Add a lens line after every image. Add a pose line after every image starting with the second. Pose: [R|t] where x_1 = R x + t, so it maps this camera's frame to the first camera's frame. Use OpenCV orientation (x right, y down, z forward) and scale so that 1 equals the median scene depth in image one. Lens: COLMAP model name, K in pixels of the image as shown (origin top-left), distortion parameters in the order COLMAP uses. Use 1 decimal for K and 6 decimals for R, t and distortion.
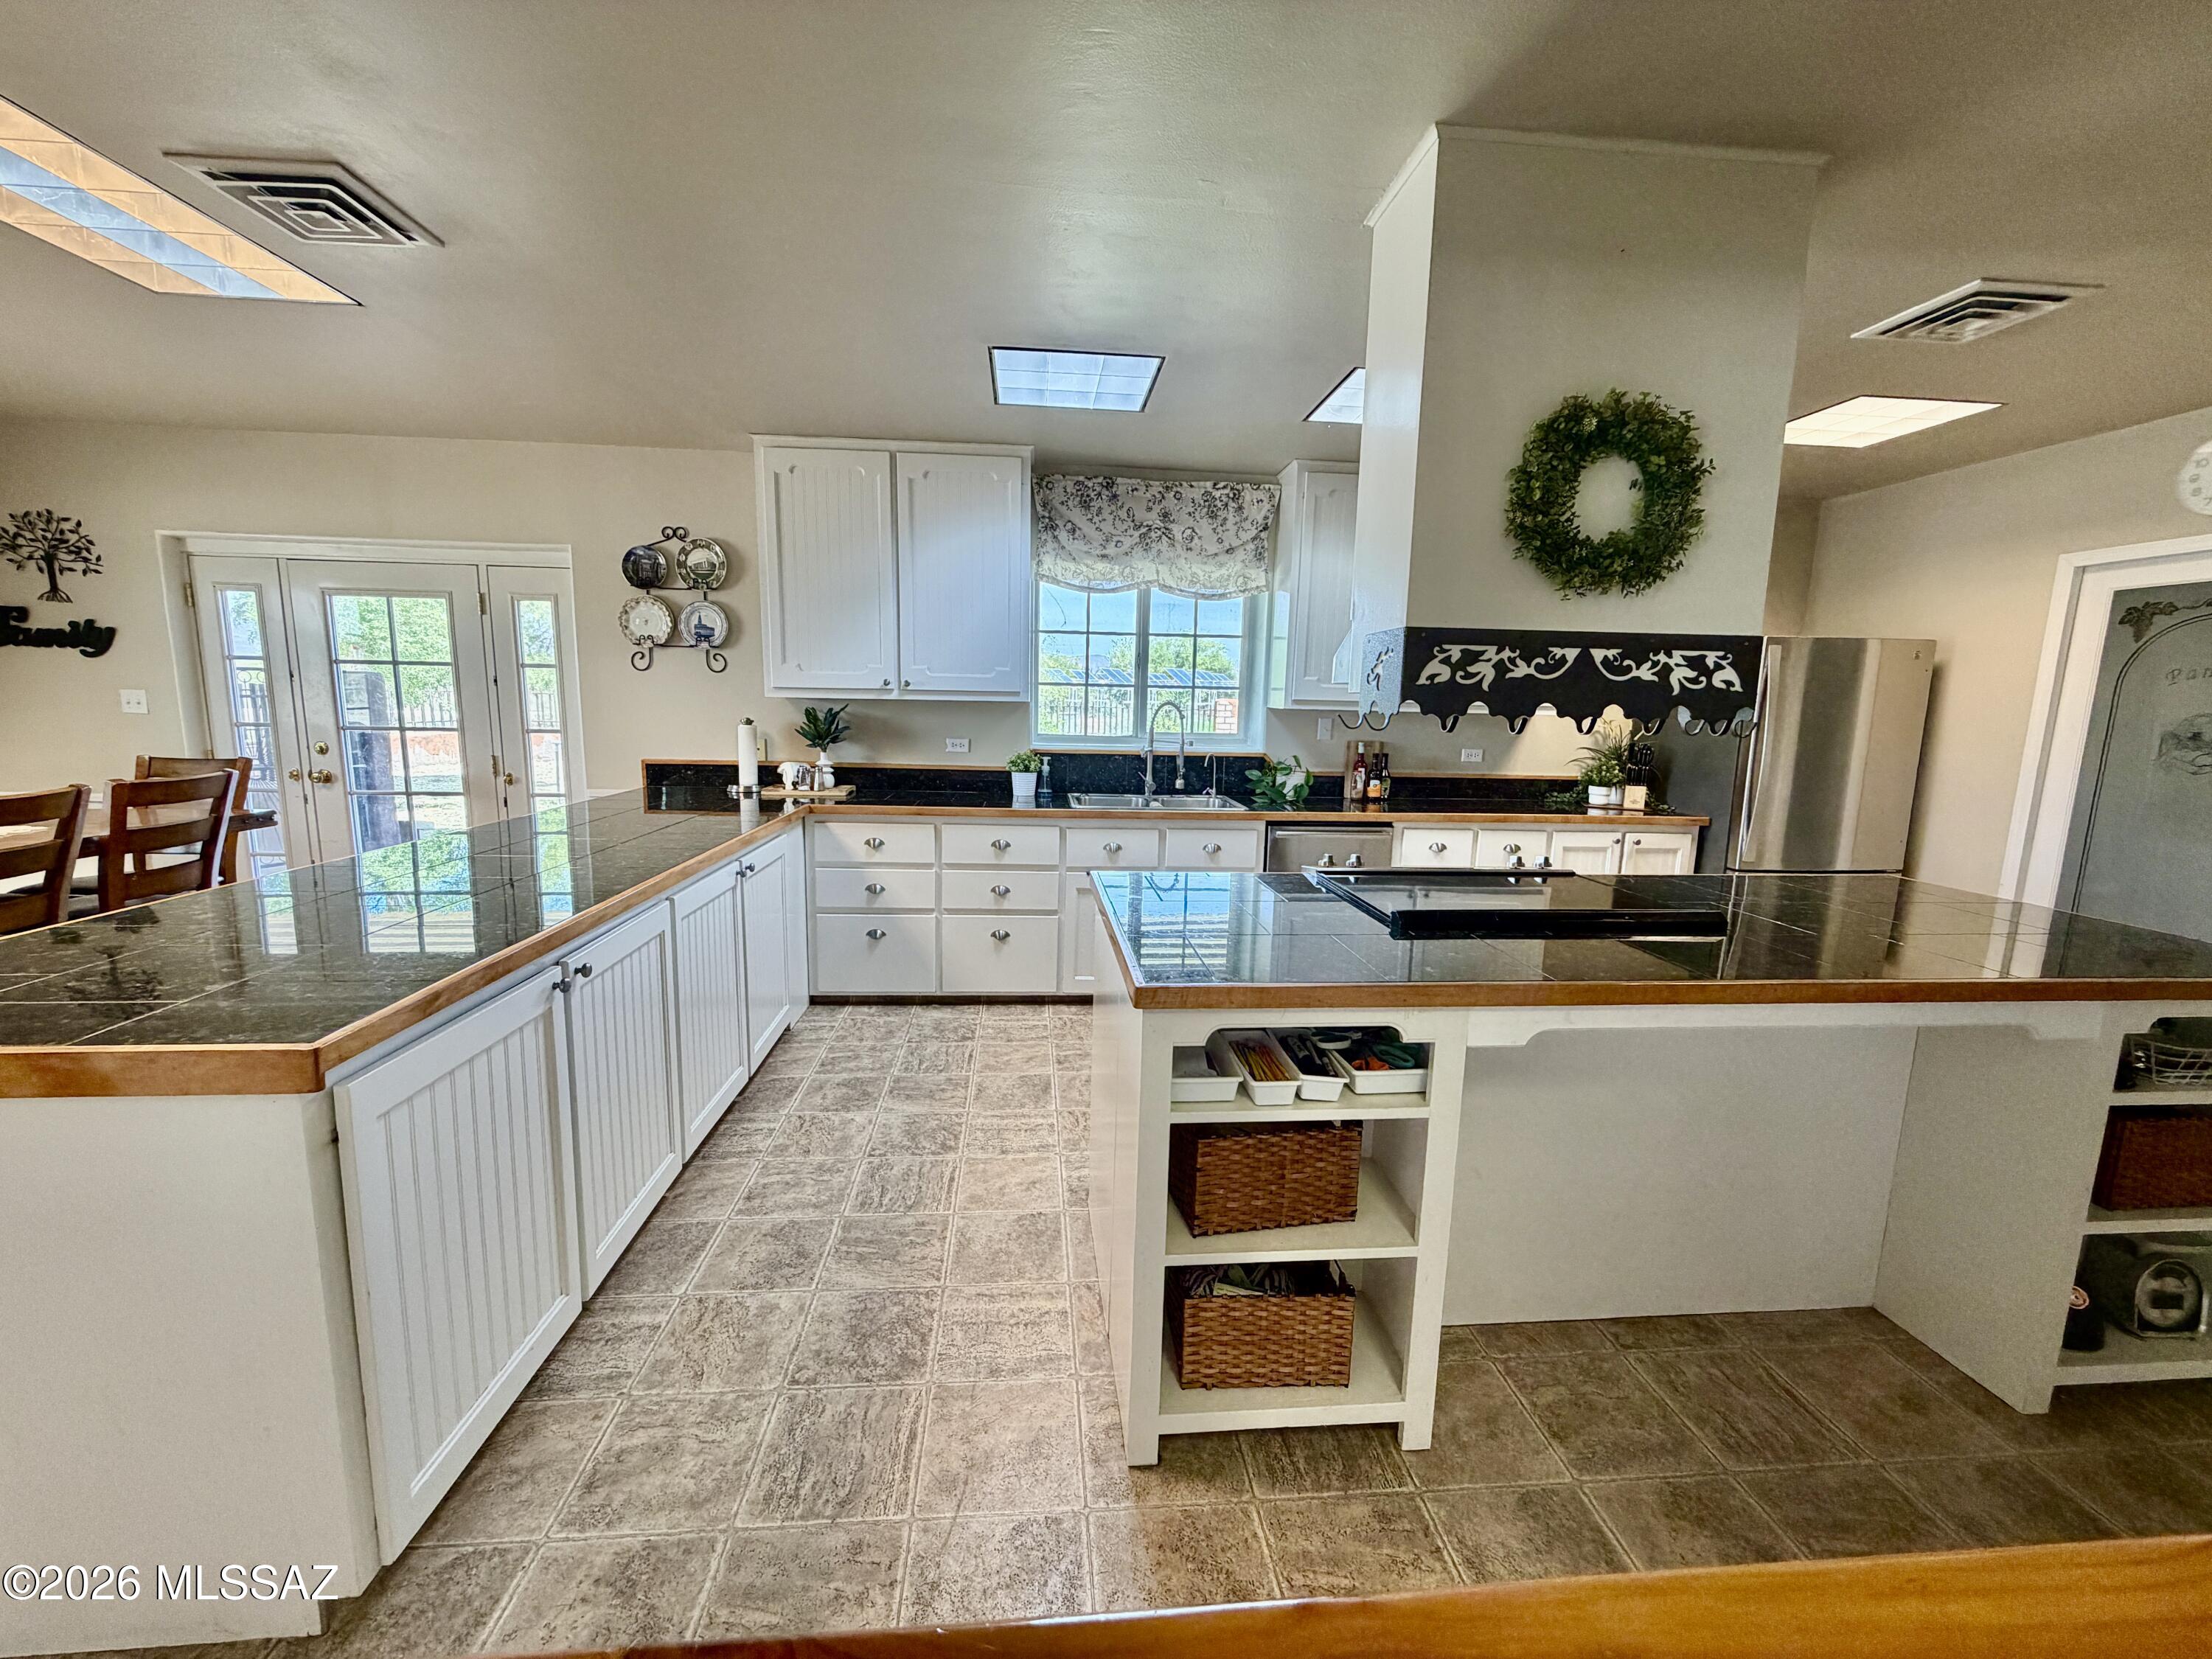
lens RADIAL K [[882.8, 0, 1097.7], [0, 882.8, 834.9], [0, 0, 1]] dist [0.000202, -0.000095]
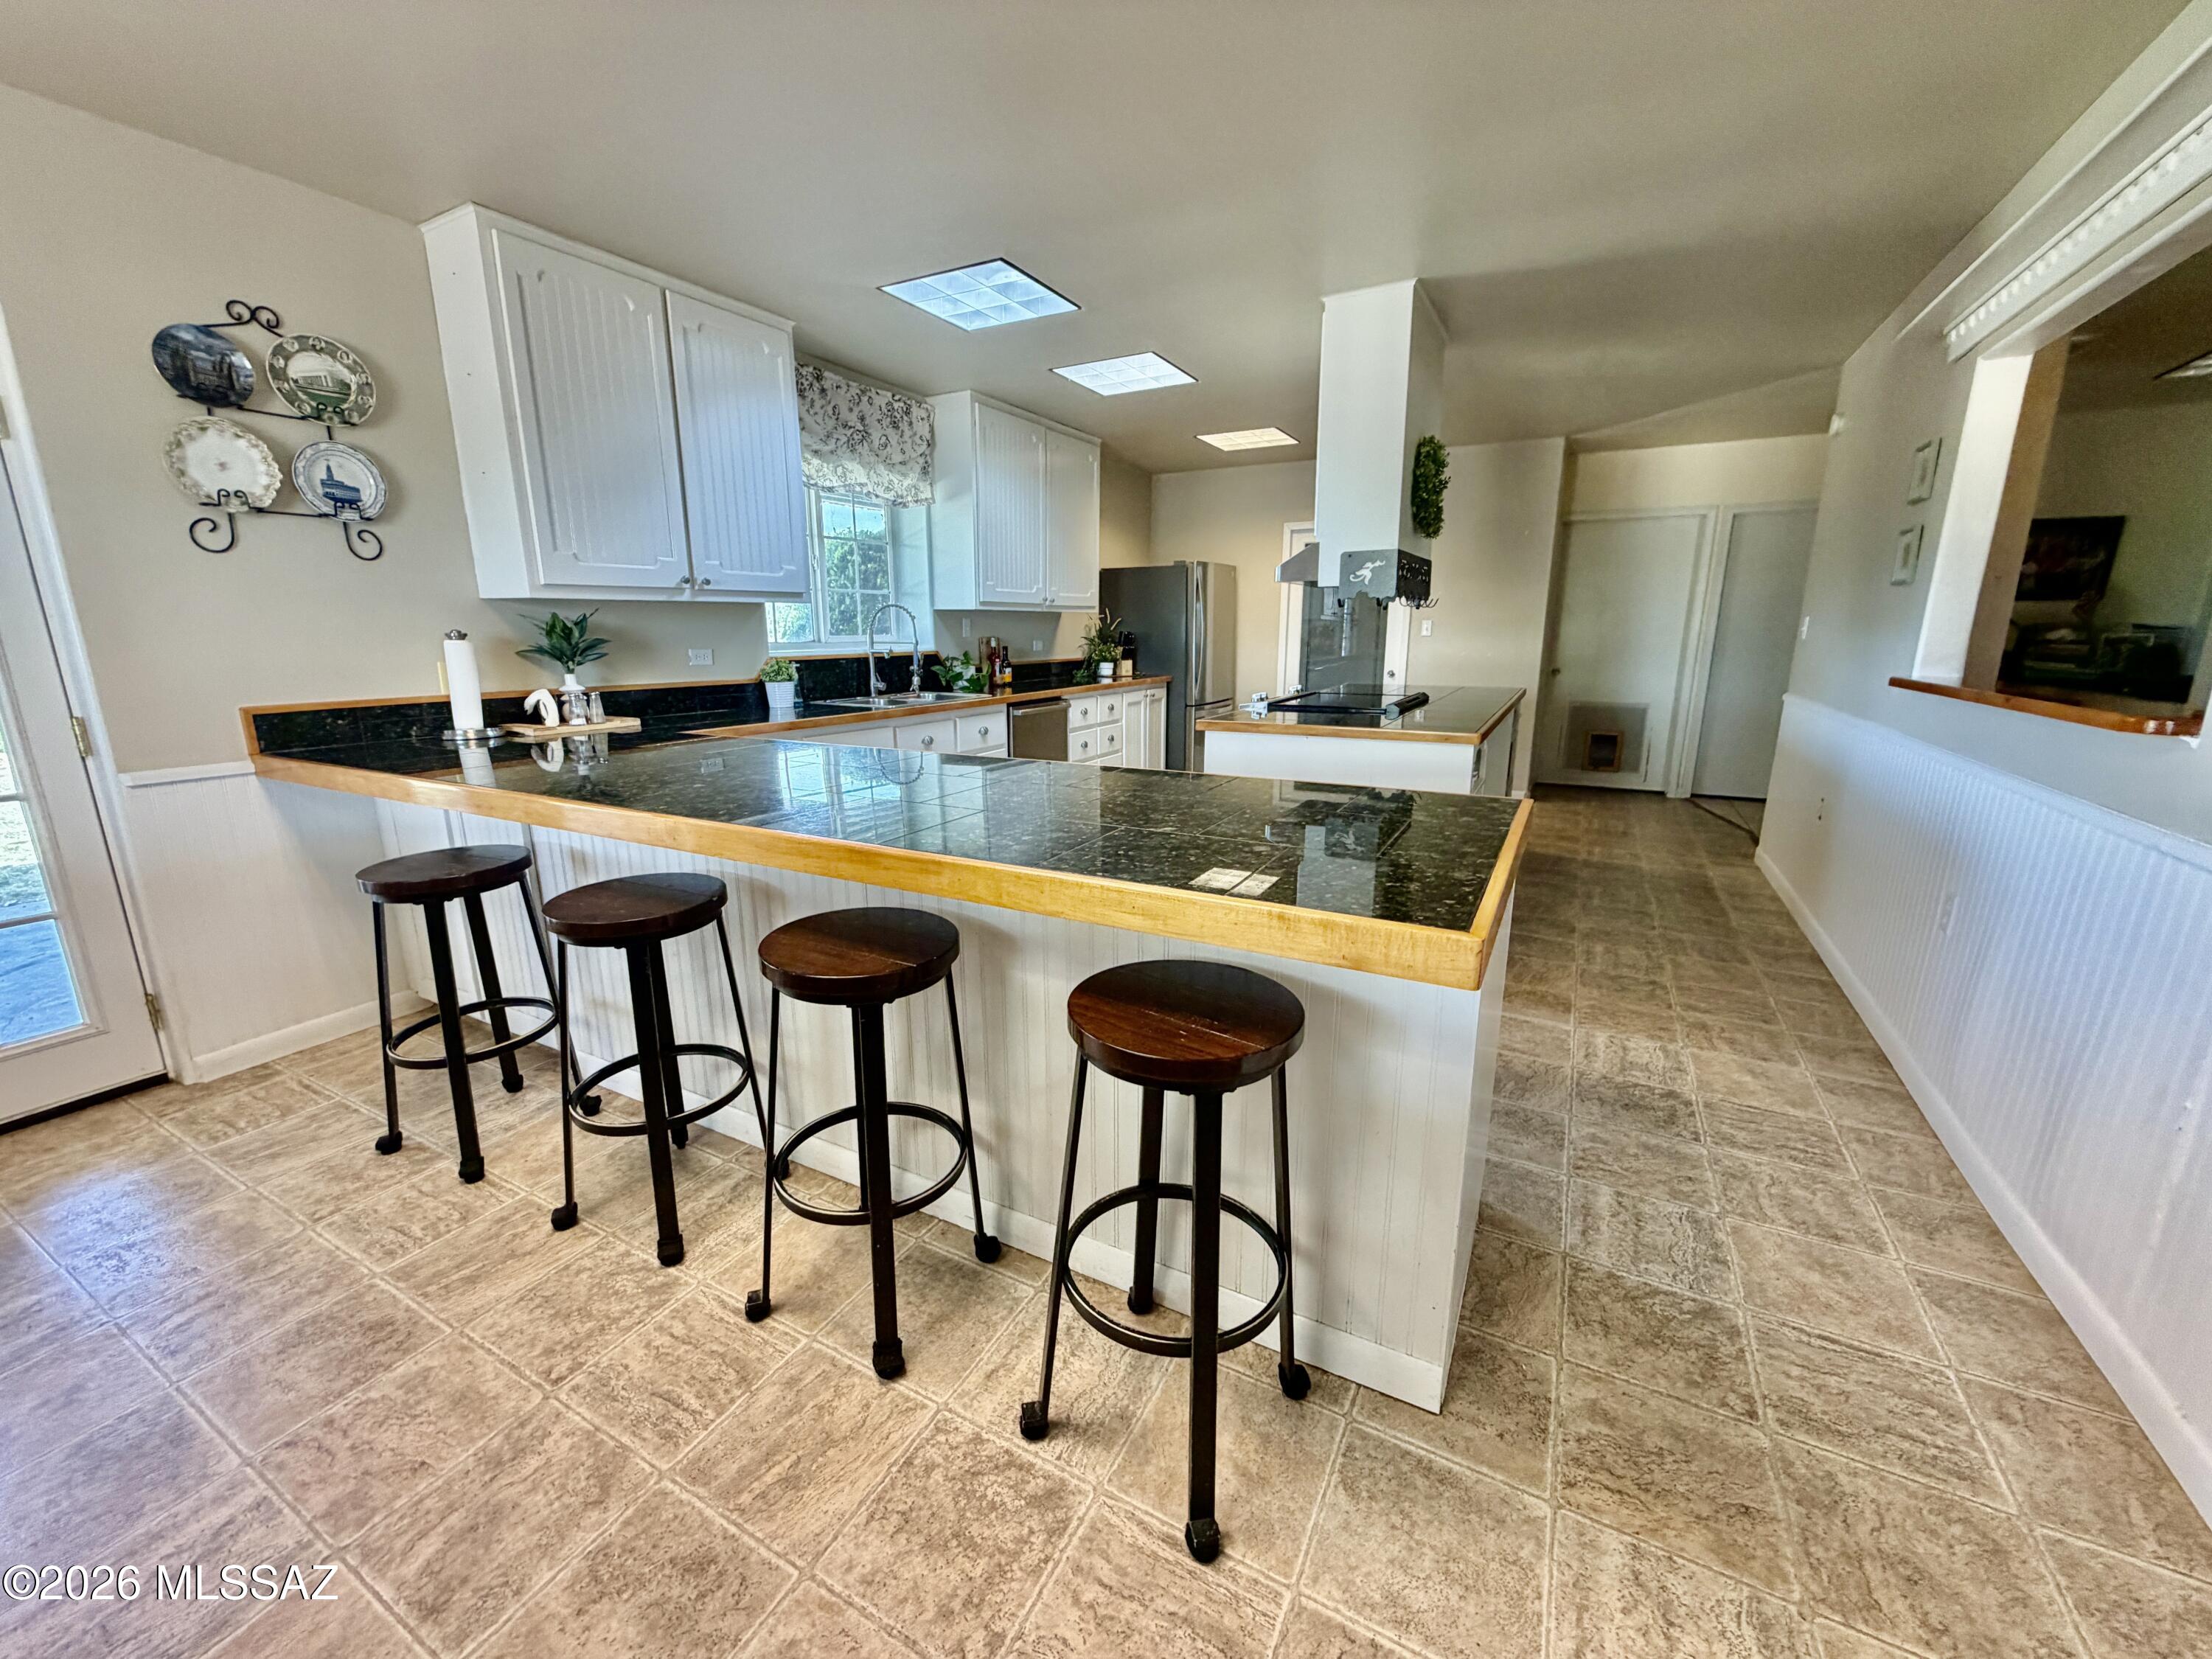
lens RADIAL K [[882.8, 0, 1101.8], [0, 882.8, 827.1], [0, 0, 1]] dist [0.000202, -0.000095]
pose [[0.548533, -0.209135, 0.809552, -0.701539], [0.142543, 0.977431, 0.155920, -0.019011], [-0.823889, 0.029869, 0.565964, 0.206103]]
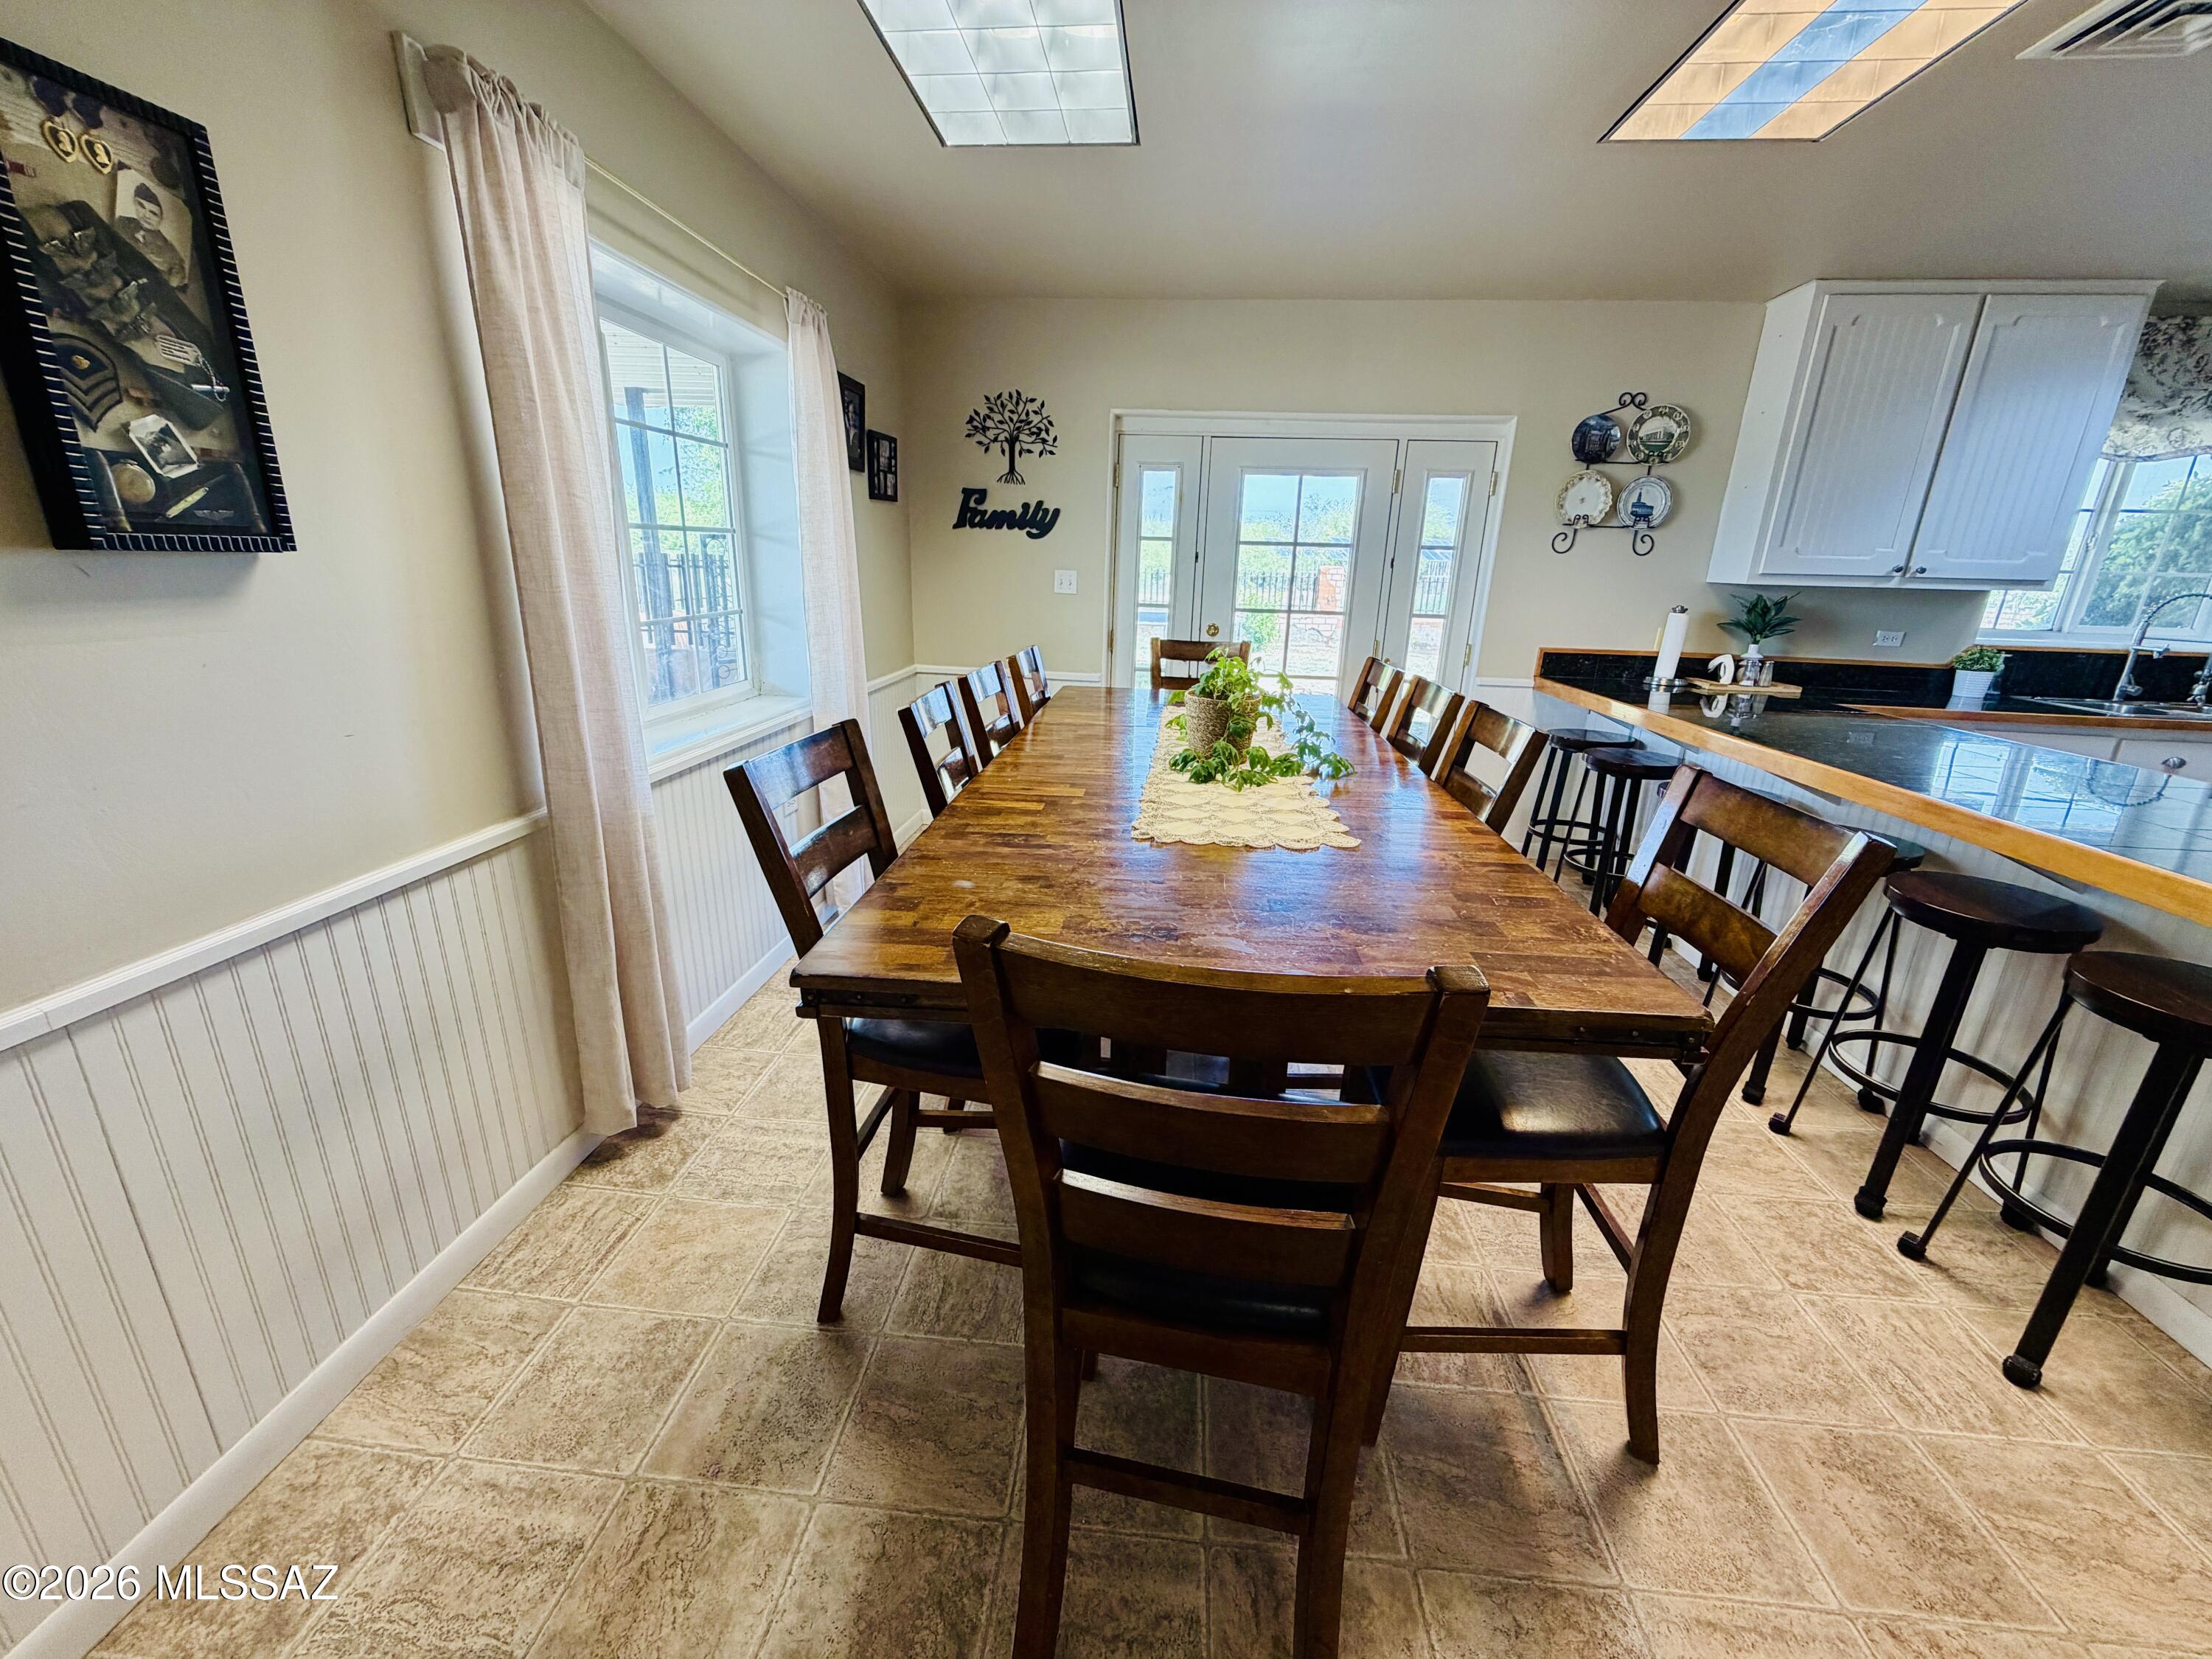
lens RADIAL K [[882.8, 0, 1092.7], [0, 882.8, 834.0], [0, 0, 1]] dist [0.000202, -0.000095]
pose [[0.984907, 0.056434, -0.163626, -0.840641], [-0.032927, 0.989179, 0.142970, -0.005627], [0.169923, -0.135424, 0.976108, -0.058956]]
